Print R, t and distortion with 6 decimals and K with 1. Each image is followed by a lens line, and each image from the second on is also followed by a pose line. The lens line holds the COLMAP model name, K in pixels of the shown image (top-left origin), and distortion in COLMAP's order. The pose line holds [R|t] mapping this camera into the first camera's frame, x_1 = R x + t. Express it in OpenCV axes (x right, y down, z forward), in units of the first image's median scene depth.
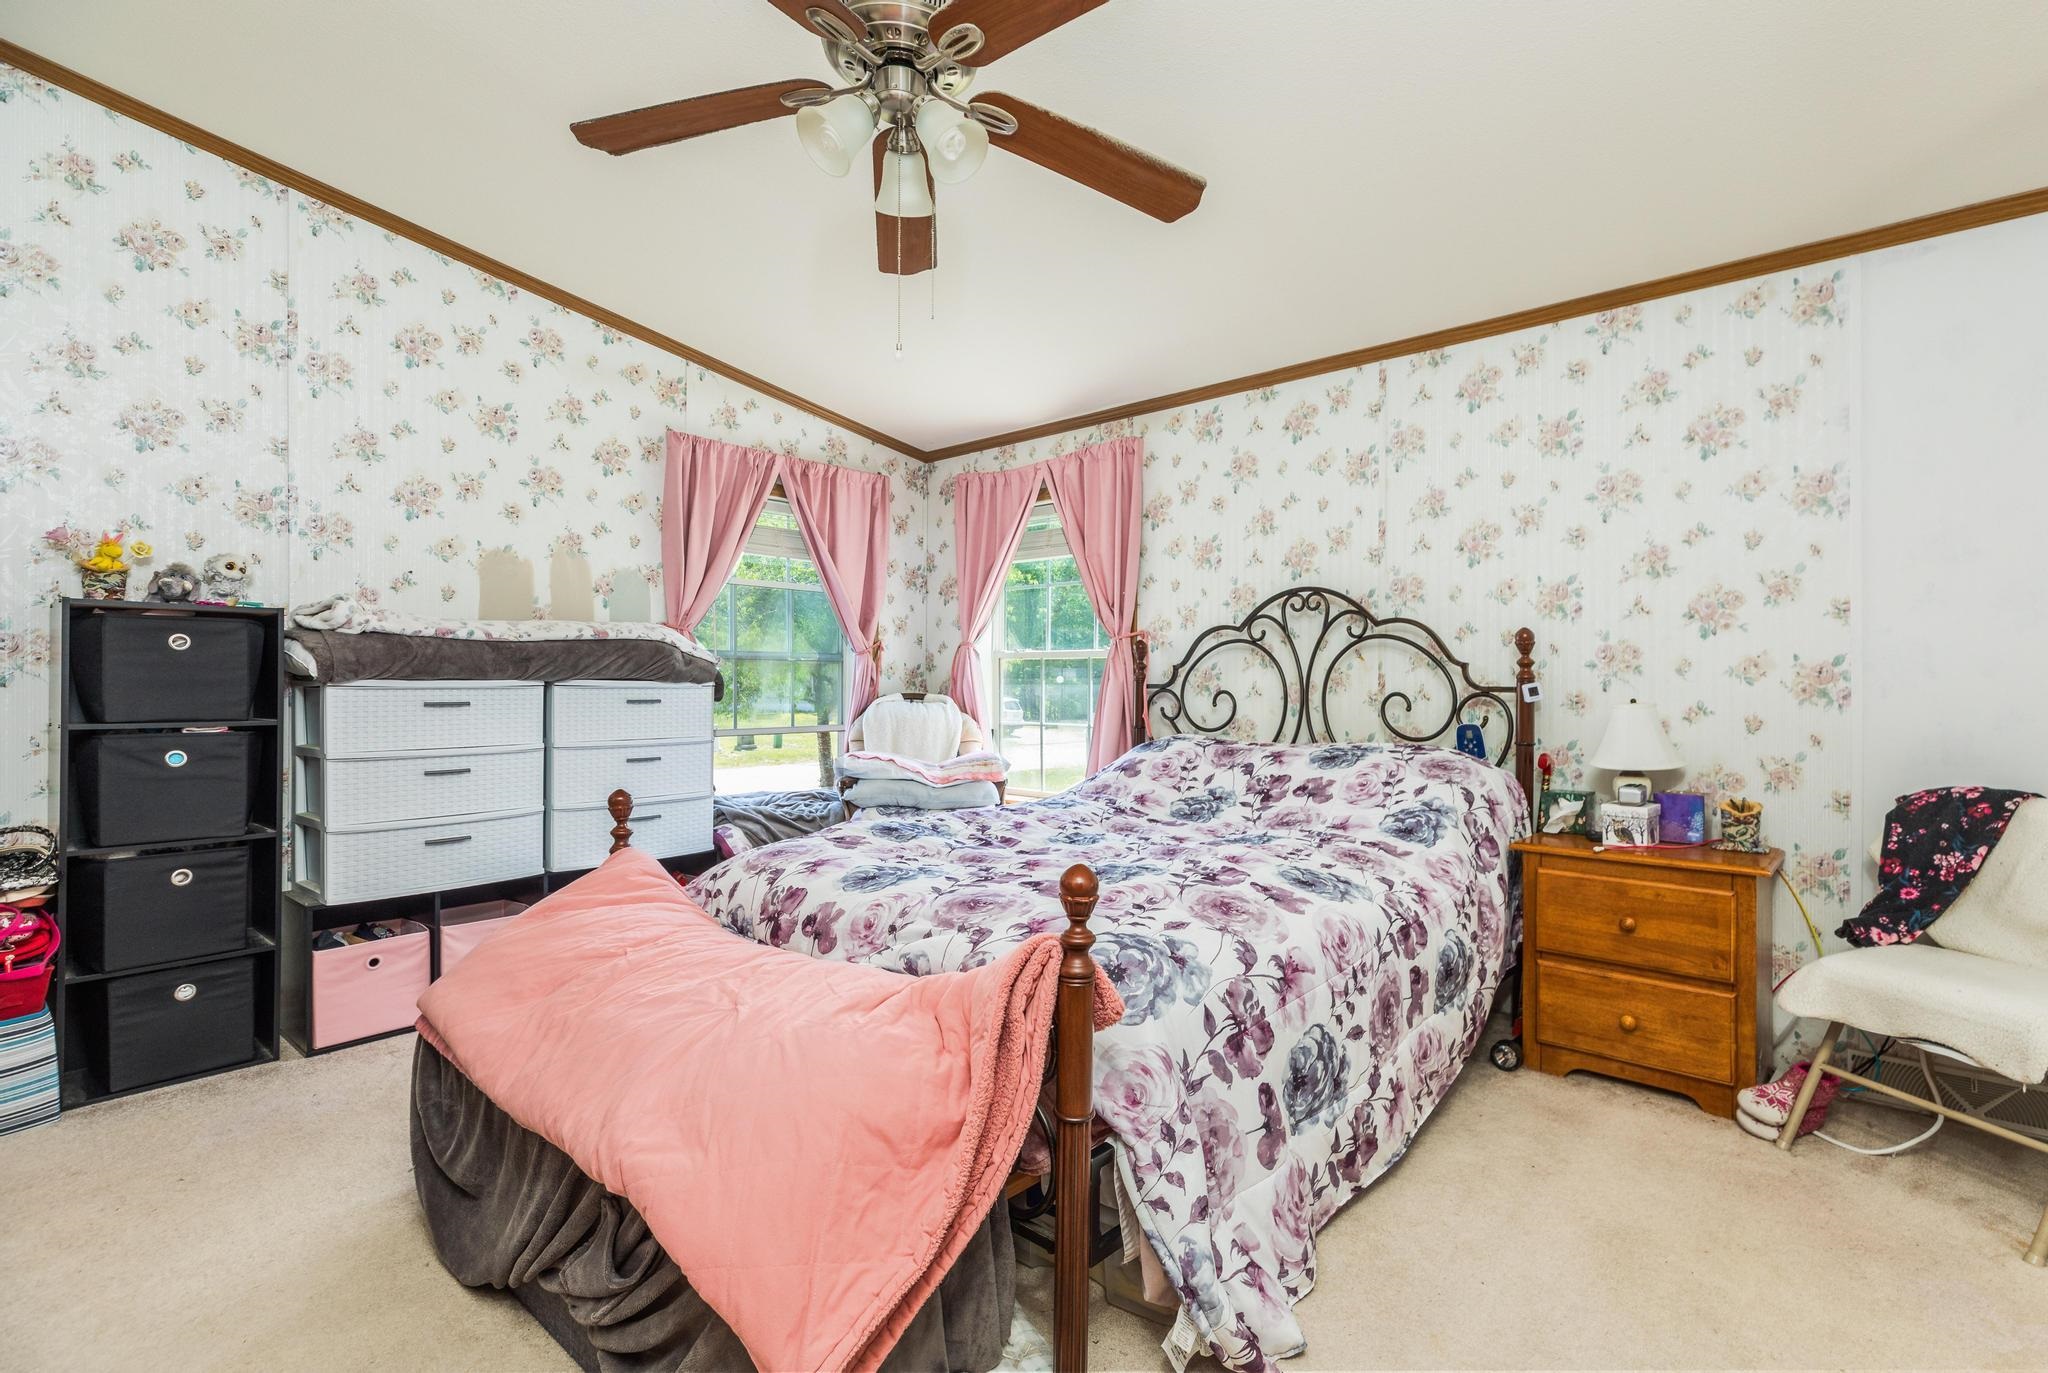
lens RADIAL K [[893.1, 0, 1024.0], [0, 893.1, 686.5], [0, 0, 1]] dist [0.000084, 0.000184]
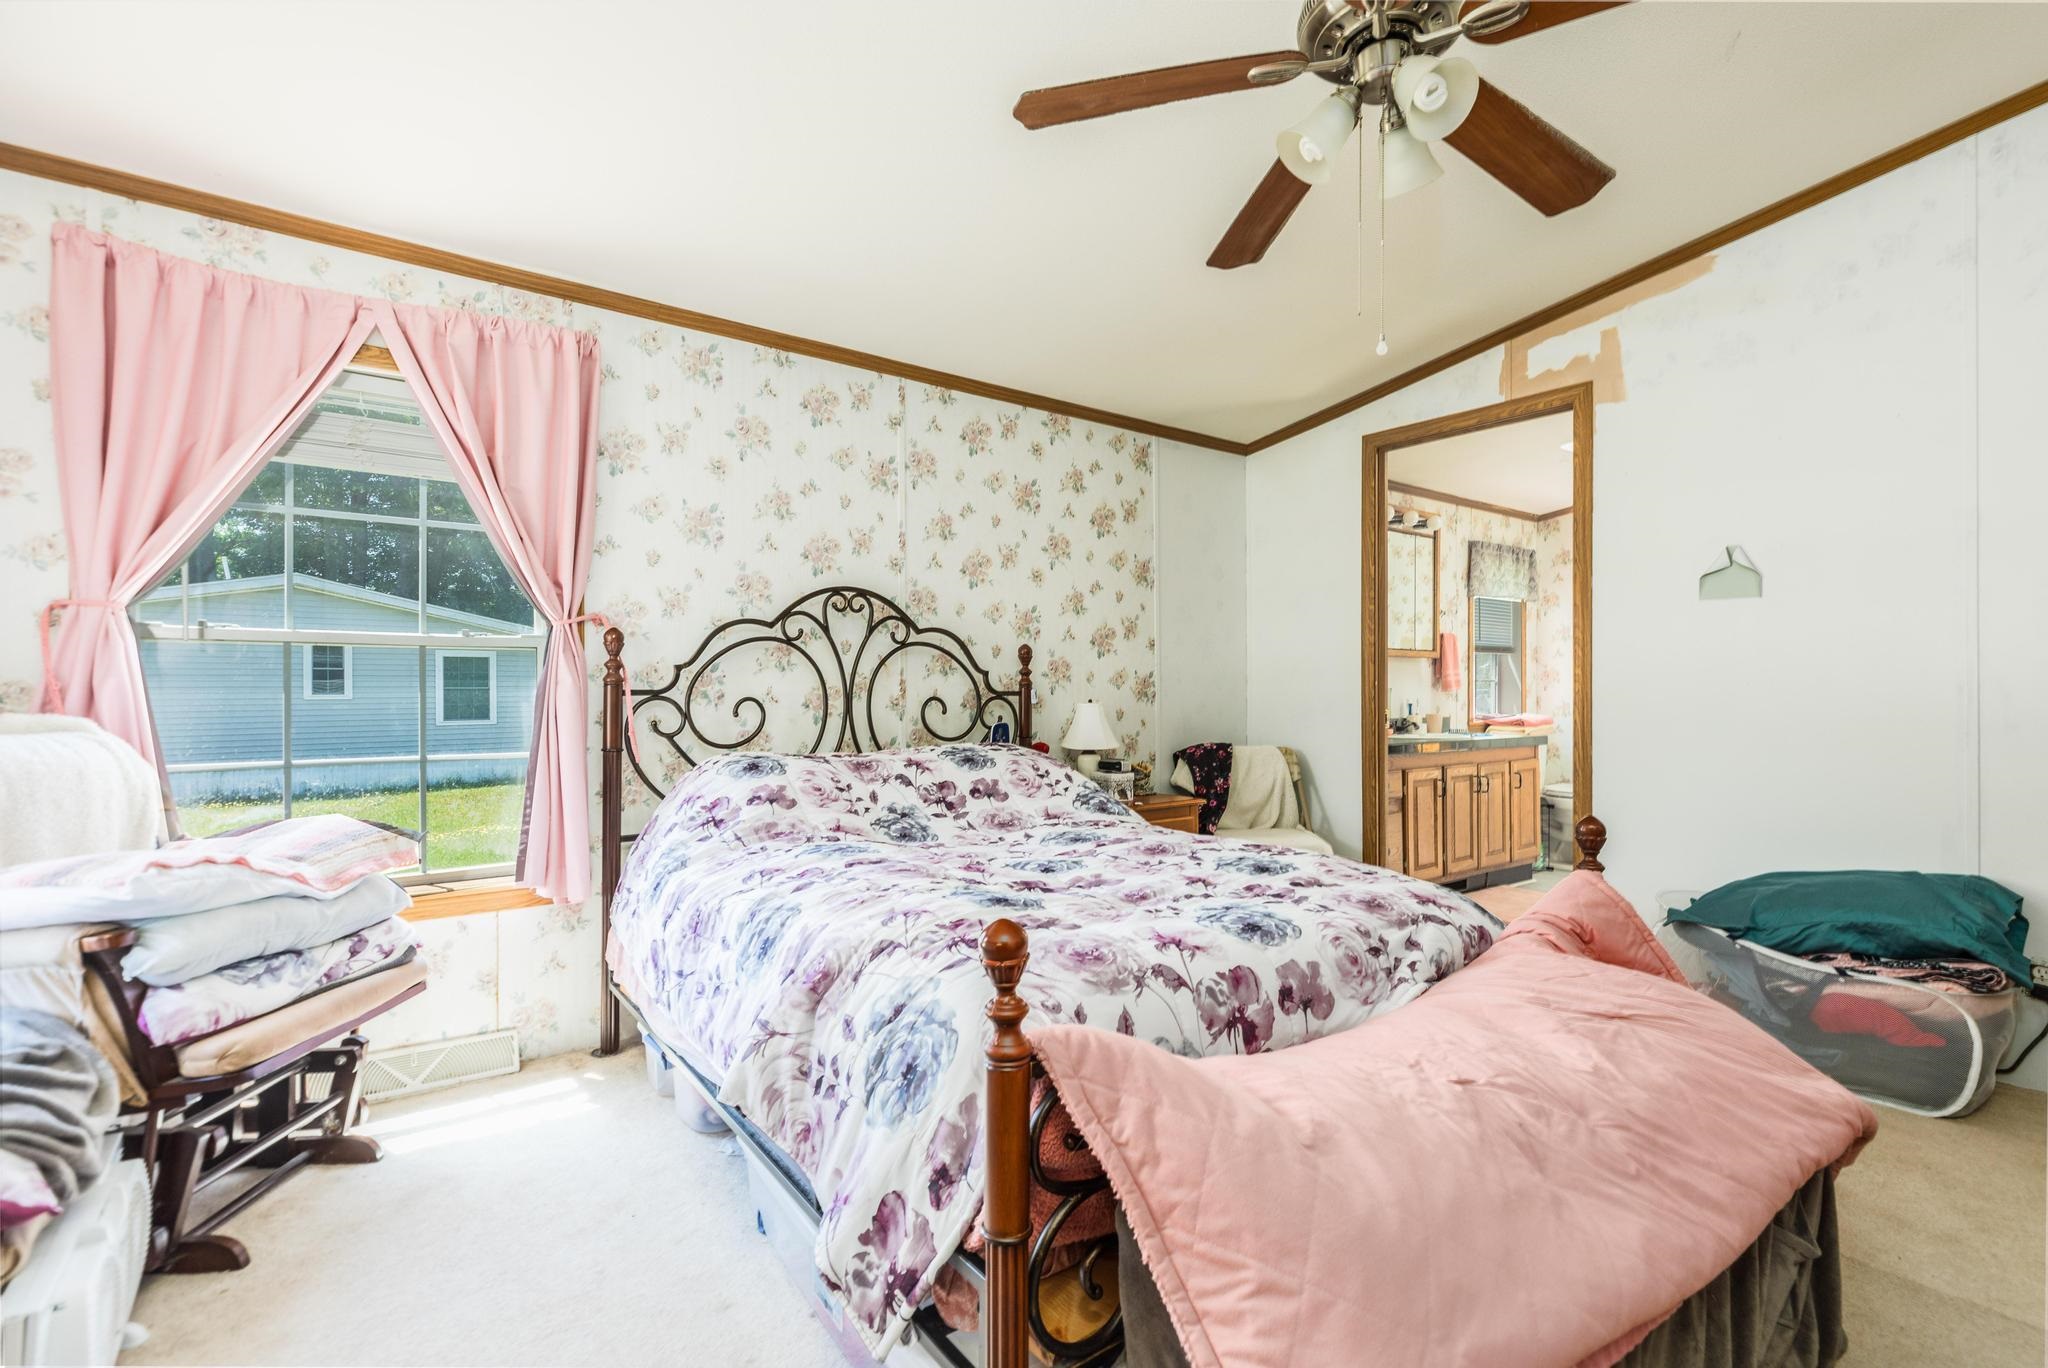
lens RADIAL K [[965.1, 0, 1024.0], [0, 965.1, 684.0], [0, 0, 1]] dist [0.017803, -0.000075]
pose [[0.209746, 0.003419, 0.977750, -0.671730], [0.002505, 0.999989, -0.004035, -0.003842], [-0.977753, 0.003295, 0.209735, 0.628884]]
